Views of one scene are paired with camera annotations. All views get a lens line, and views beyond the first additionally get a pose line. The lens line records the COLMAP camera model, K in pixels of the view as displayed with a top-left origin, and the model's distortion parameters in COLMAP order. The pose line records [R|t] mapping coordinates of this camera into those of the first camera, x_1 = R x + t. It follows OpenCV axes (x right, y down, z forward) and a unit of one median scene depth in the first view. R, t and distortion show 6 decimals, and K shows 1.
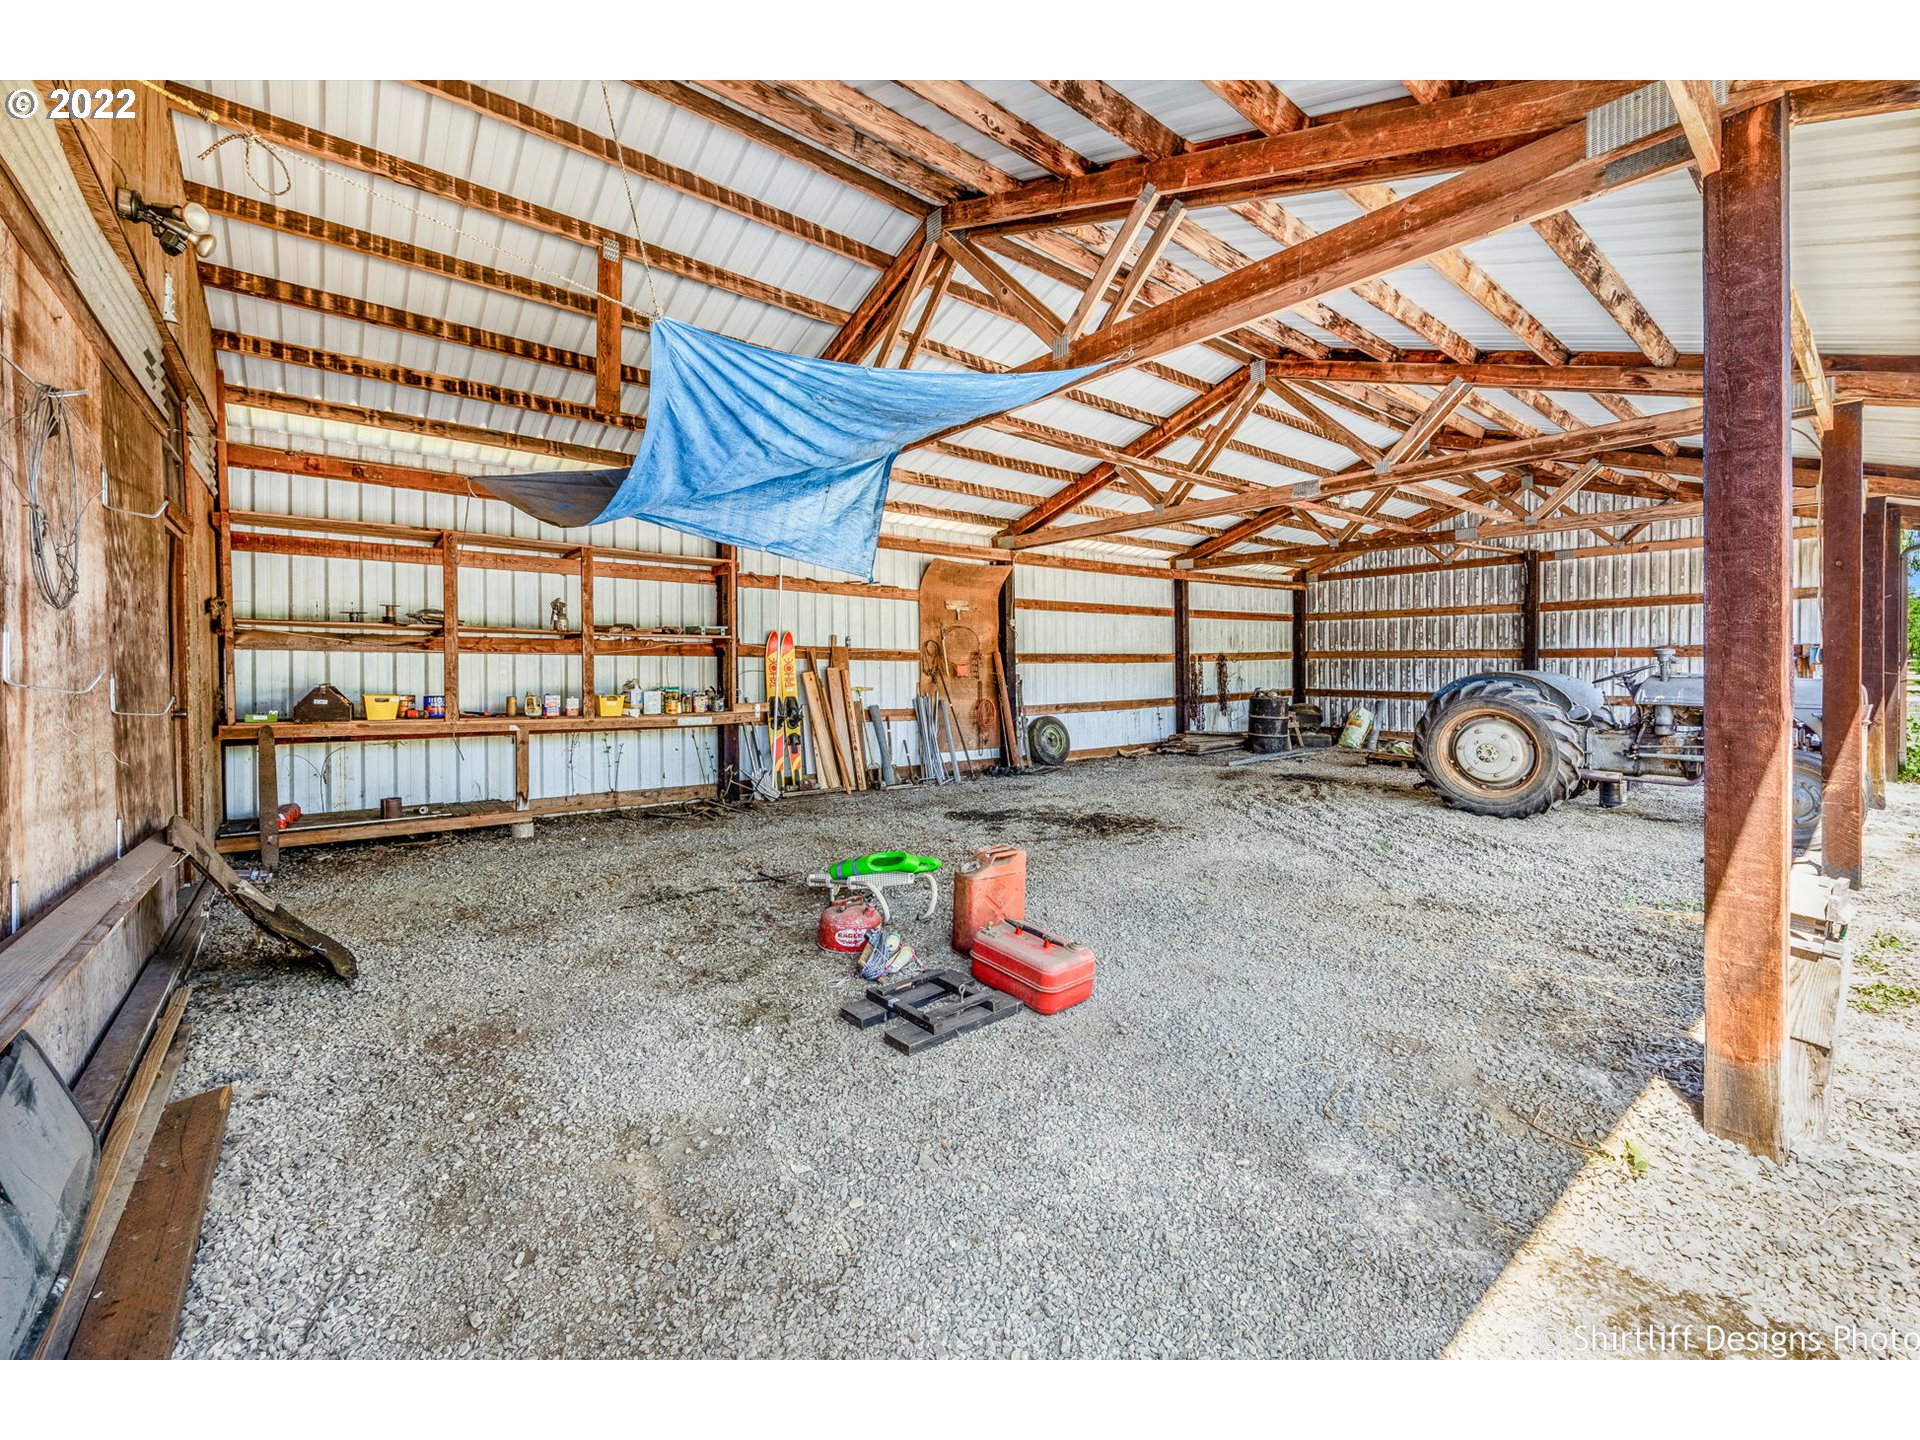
lens RADIAL K [[763.6, 0, 961.8], [0, 763.6, 671.1], [0, 0, 1]] dist [-0.001031, -0.000175]
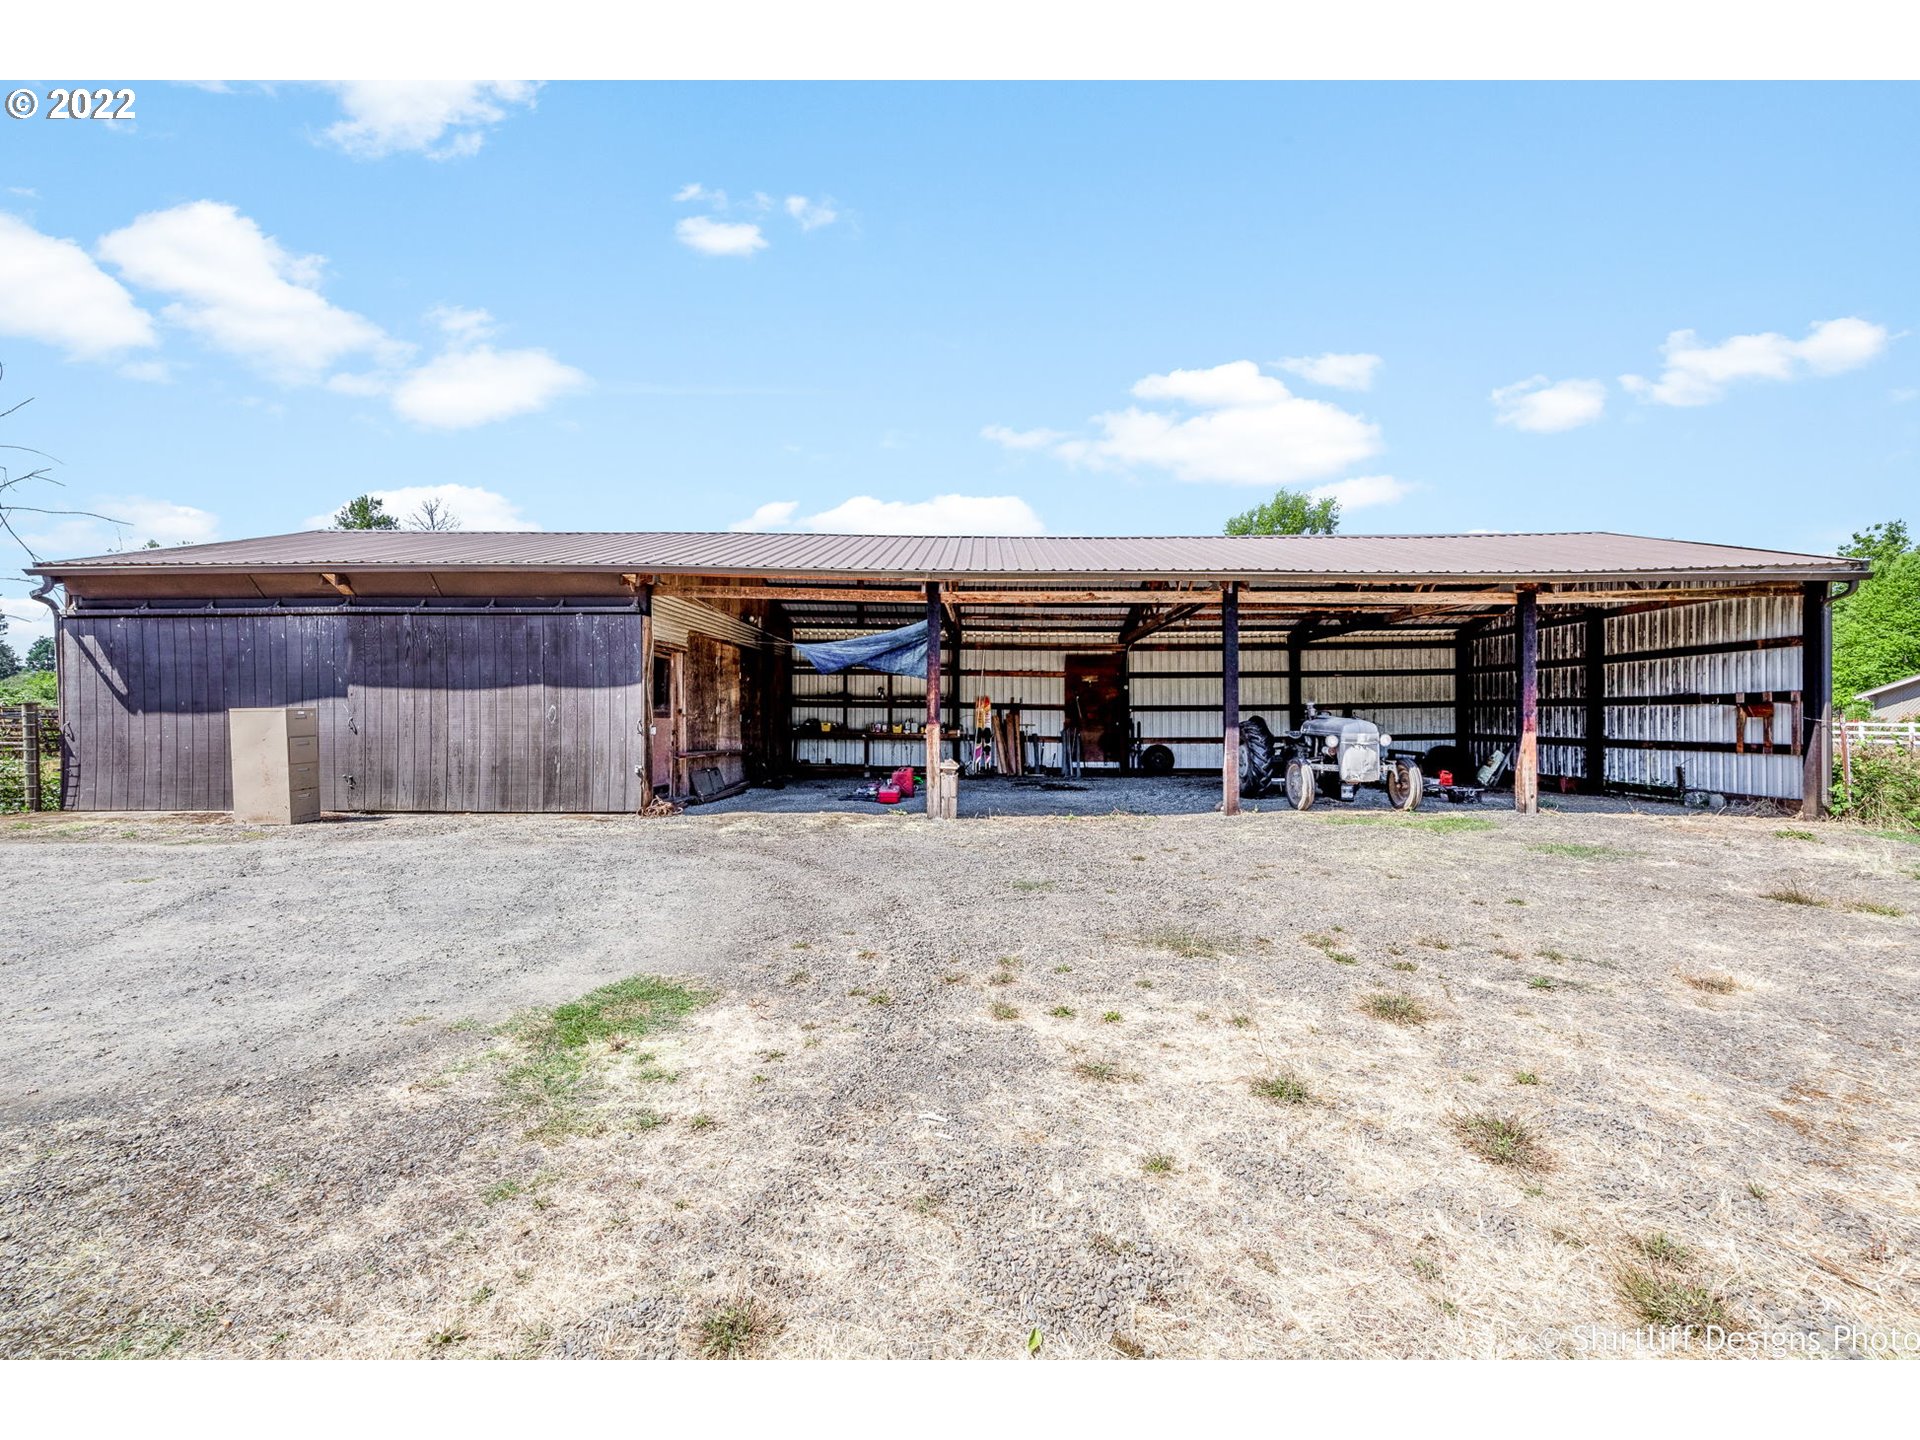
lens RADIAL K [[798.3, 0, 999.2], [0, 798.3, 731.0], [0, 0, 1]] dist [-0.001437, -0.001154]
pose [[0.773055, 0.013013, -0.634206, 1.125530], [-0.007841, 0.999909, 0.010959, 0.017253], [0.634291, -0.003499, 0.773086, -0.616605]]
